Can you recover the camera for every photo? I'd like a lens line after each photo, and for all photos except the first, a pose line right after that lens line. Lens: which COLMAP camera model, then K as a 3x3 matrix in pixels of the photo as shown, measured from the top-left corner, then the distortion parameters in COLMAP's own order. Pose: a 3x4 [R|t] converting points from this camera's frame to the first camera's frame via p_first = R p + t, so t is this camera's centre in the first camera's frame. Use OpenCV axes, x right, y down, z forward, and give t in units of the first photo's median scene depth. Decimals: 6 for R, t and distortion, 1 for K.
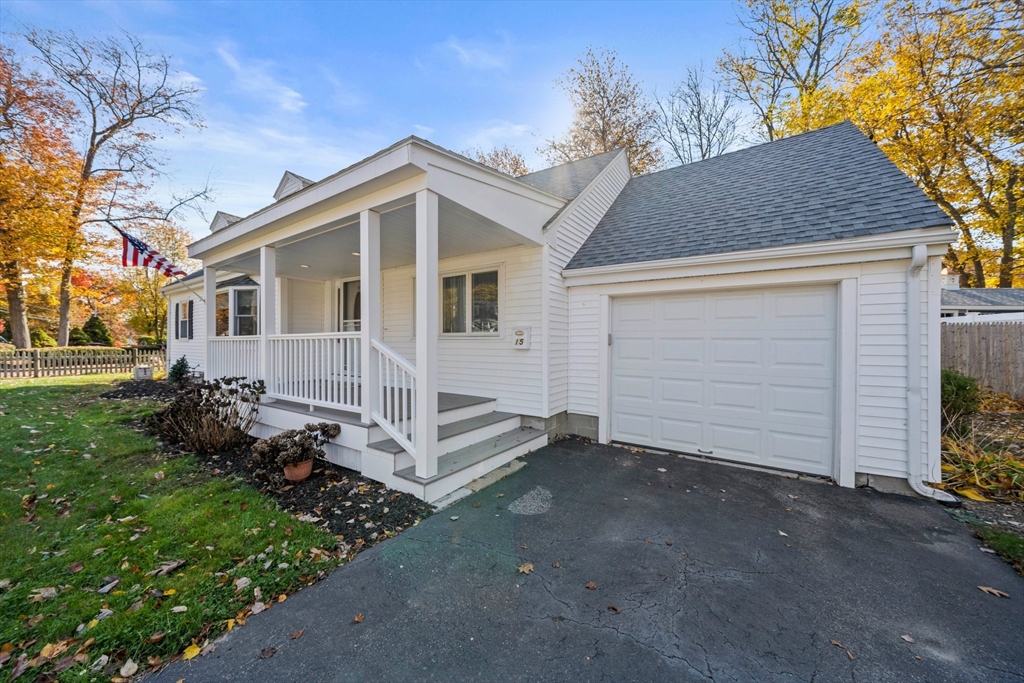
lens RADIAL K [[351.7, 0, 506.8], [0, 351.7, 340.5], [0, 0, 1]] dist [-0.006187, -0.001055]
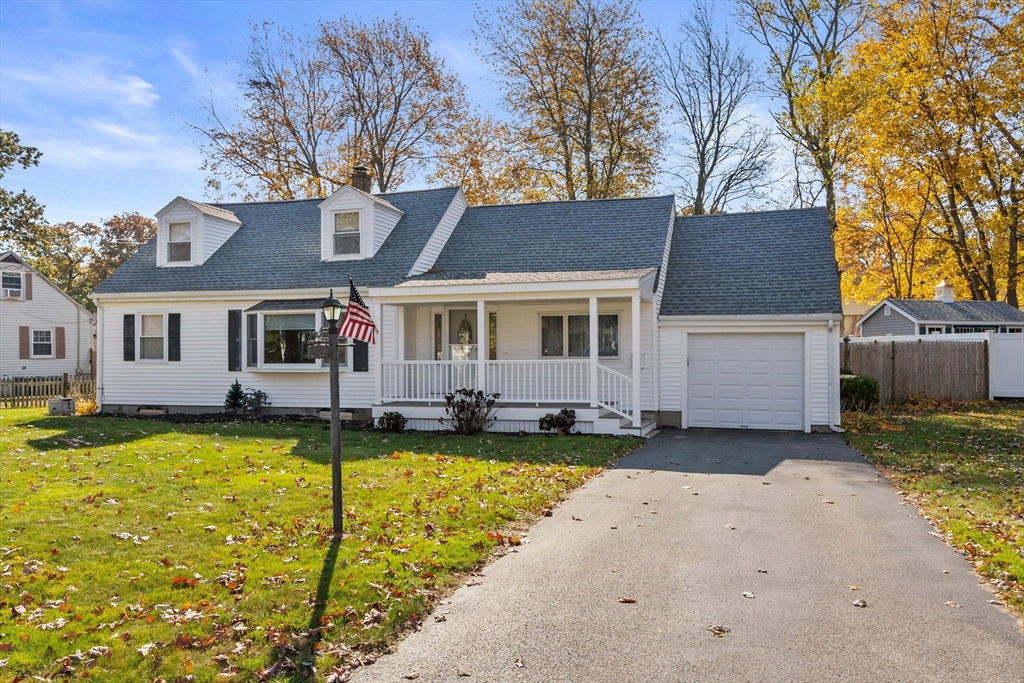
lens RADIAL K [[800.9, 0, 515.9], [0, 800.9, 339.7], [0, 0, 1]] dist [-0.002220, -0.002930]
pose [[0.955921, -0.002414, 0.293613, -1.682705], [0.005782, 0.999927, -0.010603, -0.073950], [-0.293566, 0.011834, 0.955866, -2.466683]]
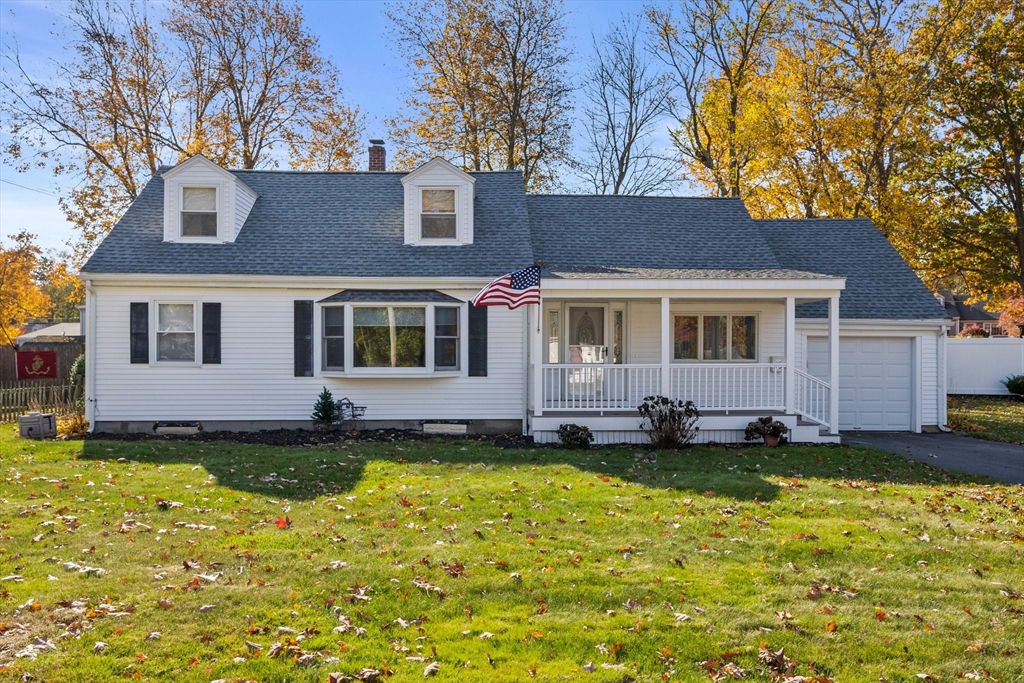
lens RADIAL K [[756.3, 0, 509.4], [0, 756.3, 348.5], [0, 0, 1]] dist [-0.000369, -0.003760]
pose [[0.805637, 0.000137, 0.592409, -3.116371], [-0.001311, 0.999998, 0.001552, -0.086822], [-0.592408, -0.002027, 0.805636, -1.032606]]
